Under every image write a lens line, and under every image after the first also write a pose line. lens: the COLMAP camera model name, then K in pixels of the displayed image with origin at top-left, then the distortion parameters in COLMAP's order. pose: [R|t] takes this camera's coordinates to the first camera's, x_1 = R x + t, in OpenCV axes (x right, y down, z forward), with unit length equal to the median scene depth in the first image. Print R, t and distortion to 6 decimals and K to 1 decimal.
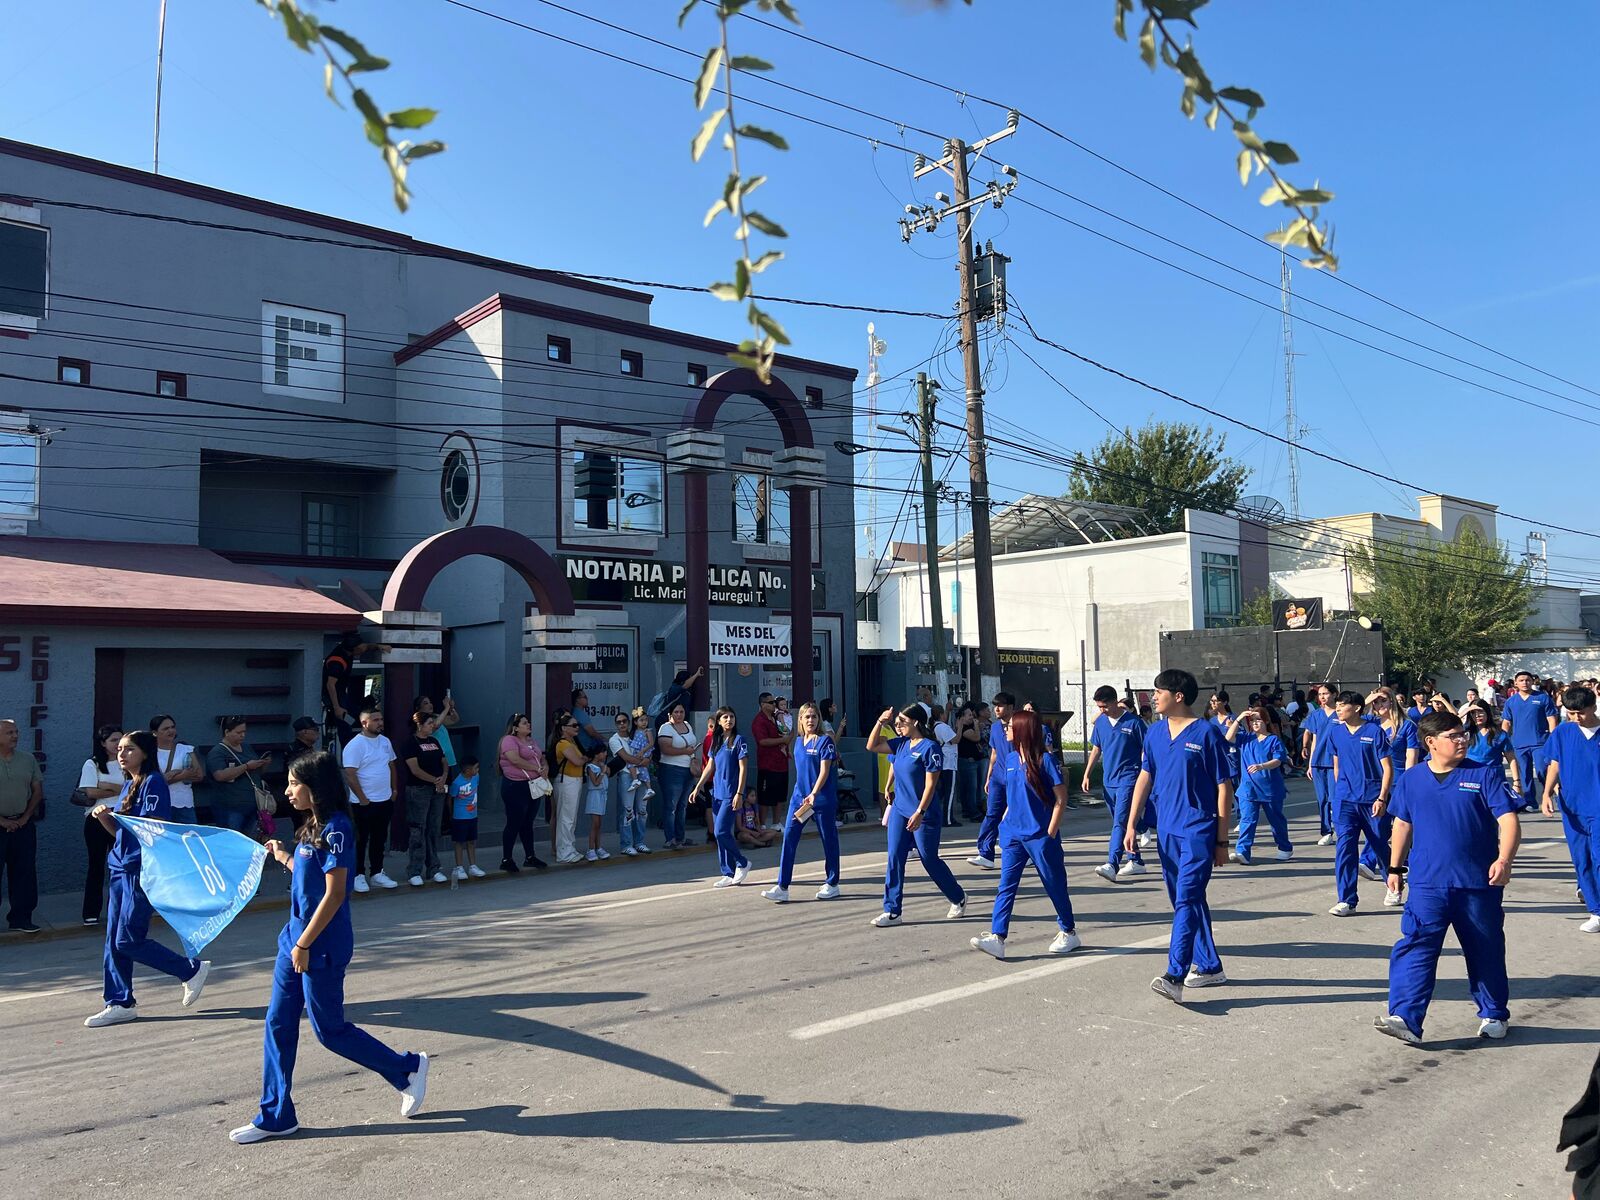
lens RADIAL K [[1198.4, 0, 793.4], [0, 1198.4, 603.5], [0, 0, 1]] dist [0.062166, -0.073719]
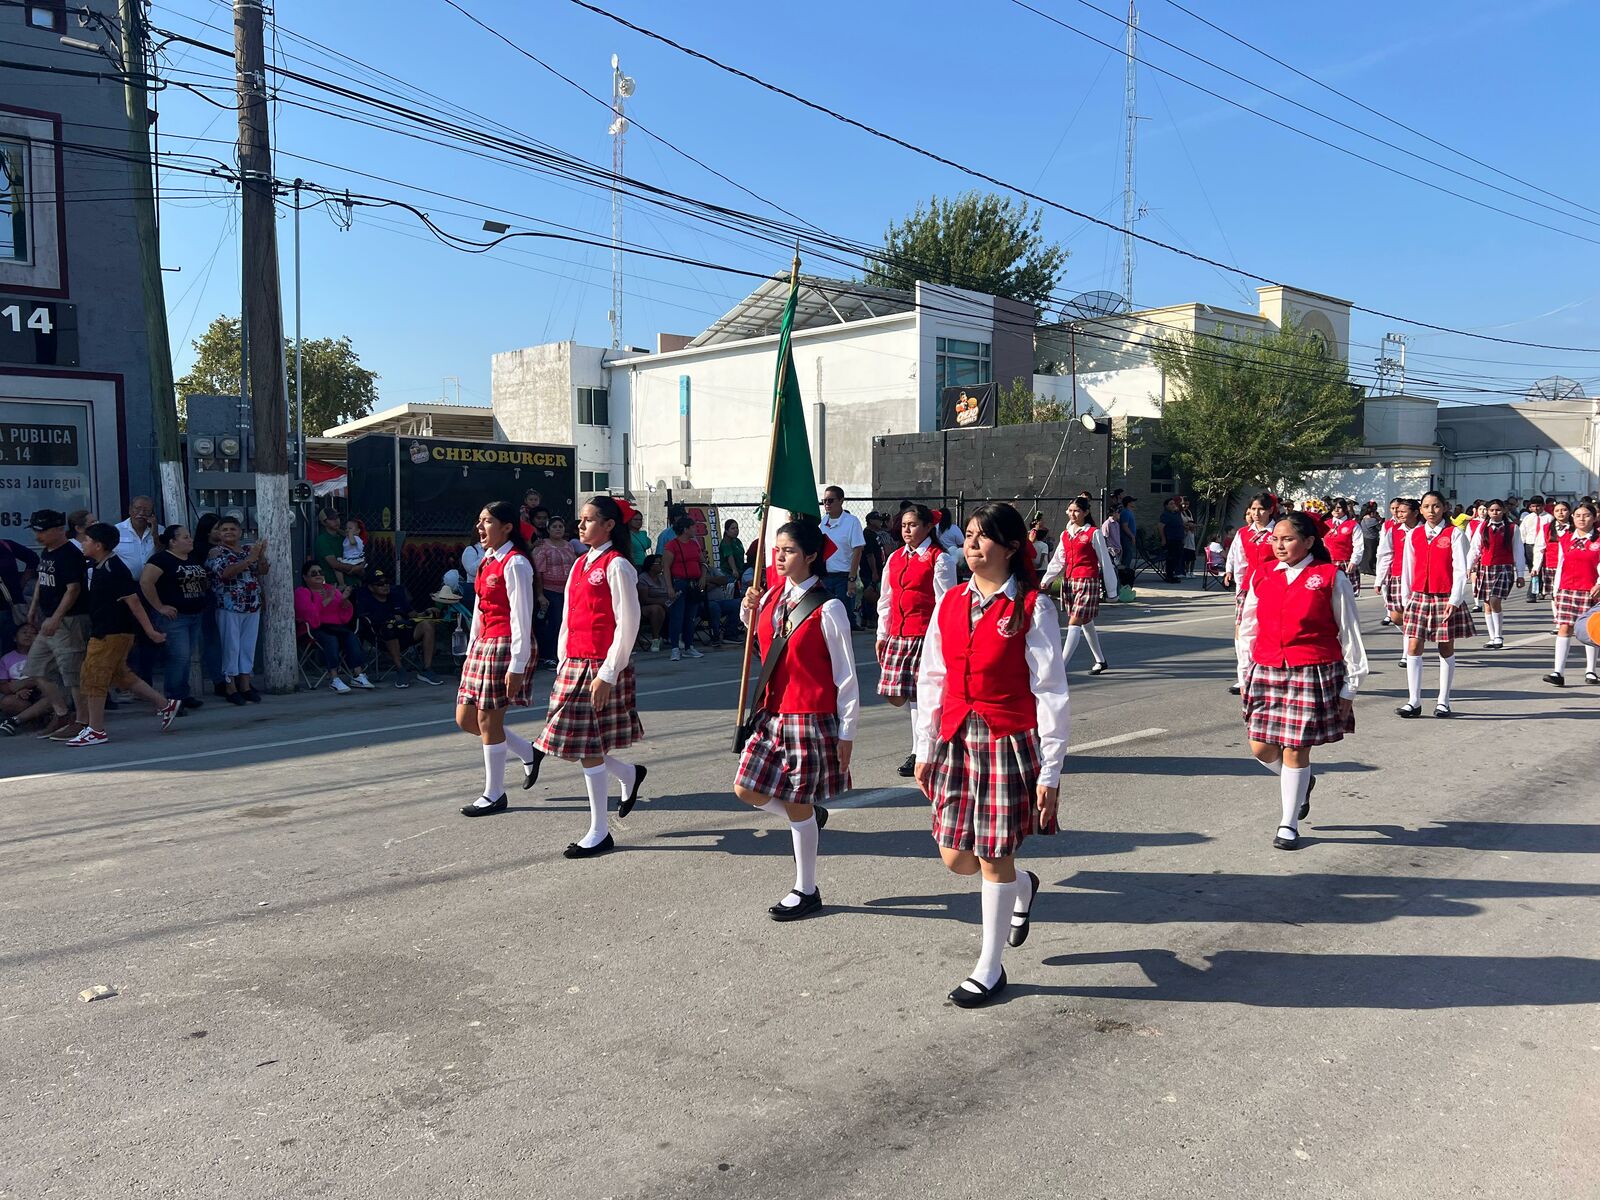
lens RADIAL K [[1206.8, 0, 792.0], [0, 1206.8, 559.9], [0, 0, 1]] dist [0.082984, -0.122907]
pose [[0.998824, 0.009393, 0.047557, 0.424713], [-0.014656, 0.993650, 0.111553, 0.032830], [-0.046208, -0.112118, 0.992620, 0.398749]]
